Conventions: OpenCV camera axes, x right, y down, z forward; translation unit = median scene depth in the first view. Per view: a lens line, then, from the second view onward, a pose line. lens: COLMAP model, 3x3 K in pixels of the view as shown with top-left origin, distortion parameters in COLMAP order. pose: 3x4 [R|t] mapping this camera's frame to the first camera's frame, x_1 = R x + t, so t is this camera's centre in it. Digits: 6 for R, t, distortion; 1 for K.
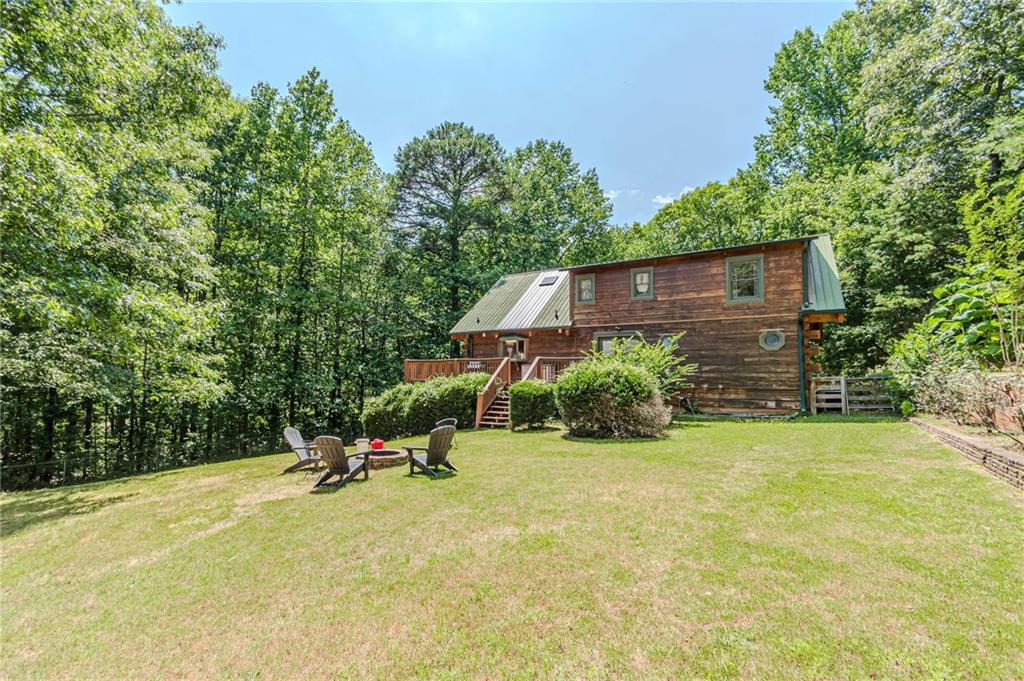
lens RADIAL K [[448.5, 0, 512.2], [0, 448.5, 336.7], [0, 0, 1]] dist [-0.002180, -0.000576]
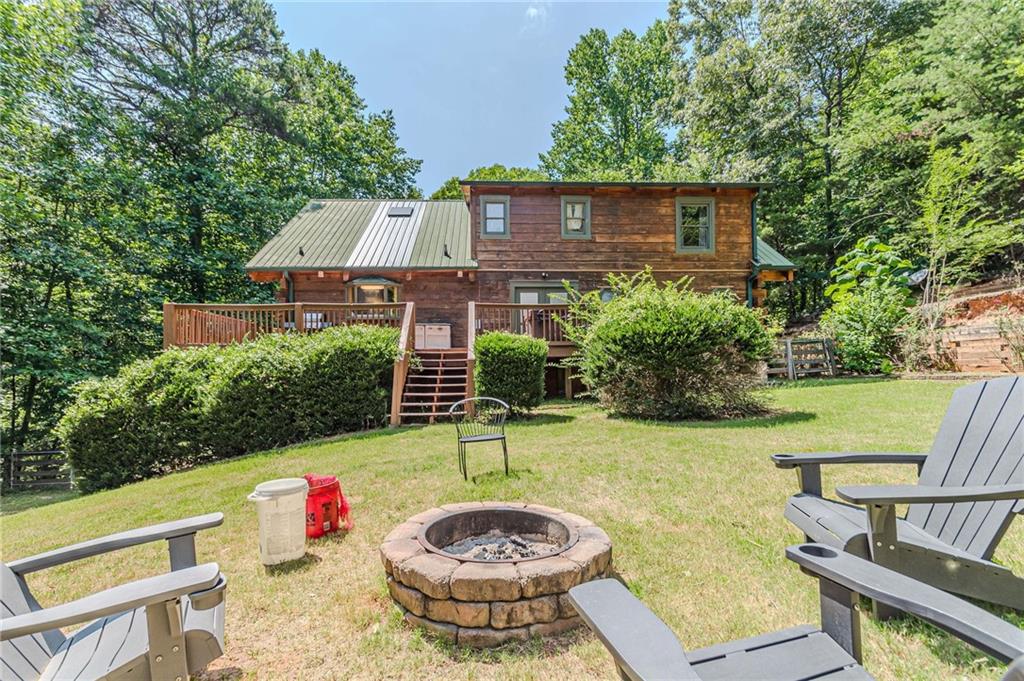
lens RADIAL K [[451.2, 0, 495.4], [0, 451.2, 353.3], [0, 0, 1]] dist [-0.001373, -0.000438]
pose [[0.839658, 0.009074, 0.543040, -0.224942], [-0.032455, 0.998912, 0.033490, 0.085373], [-0.542146, -0.045745, 0.839038, 0.434473]]
